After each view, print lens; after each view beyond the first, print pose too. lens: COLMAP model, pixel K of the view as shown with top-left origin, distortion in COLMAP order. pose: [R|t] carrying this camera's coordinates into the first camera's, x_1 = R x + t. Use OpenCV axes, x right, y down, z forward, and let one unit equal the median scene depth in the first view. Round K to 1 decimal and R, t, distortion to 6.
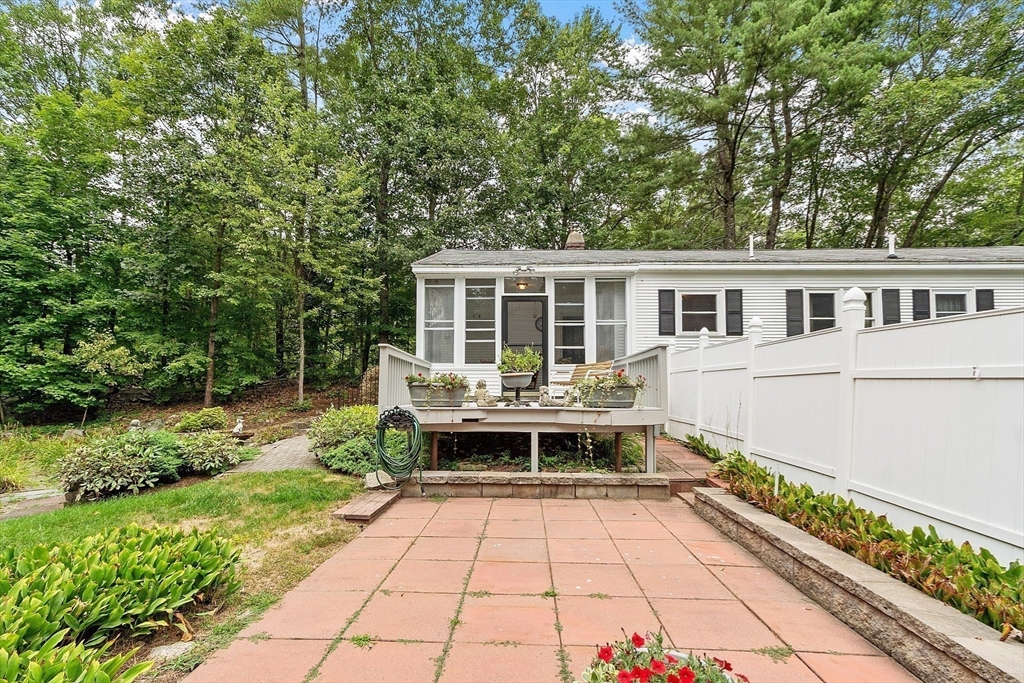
lens RADIAL K [[452.8, 0, 505.2], [0, 452.8, 353.1], [0, 0, 1]] dist [0.001416, 0.000159]
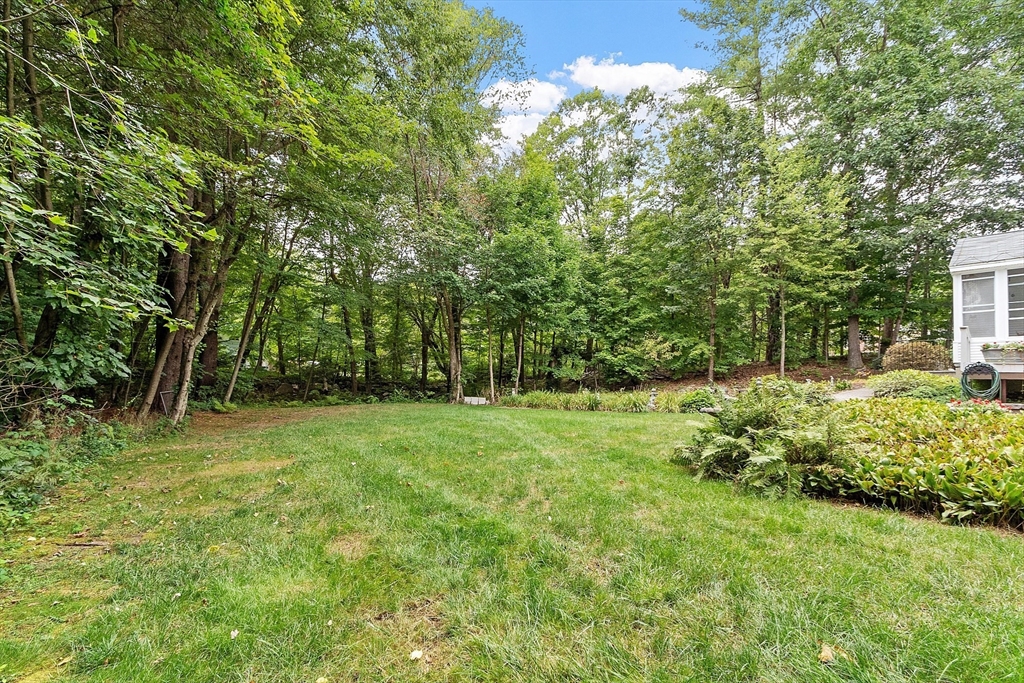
lens RADIAL K [[452.8, 0, 505.2], [0, 452.8, 353.1], [0, 0, 1]] dist [0.001416, 0.000159]
pose [[0.680108, -0.041850, -0.731916, -0.067290], [0.059428, 0.998231, -0.001855, -0.006117], [0.730699, -0.042235, 0.681392, -0.500089]]
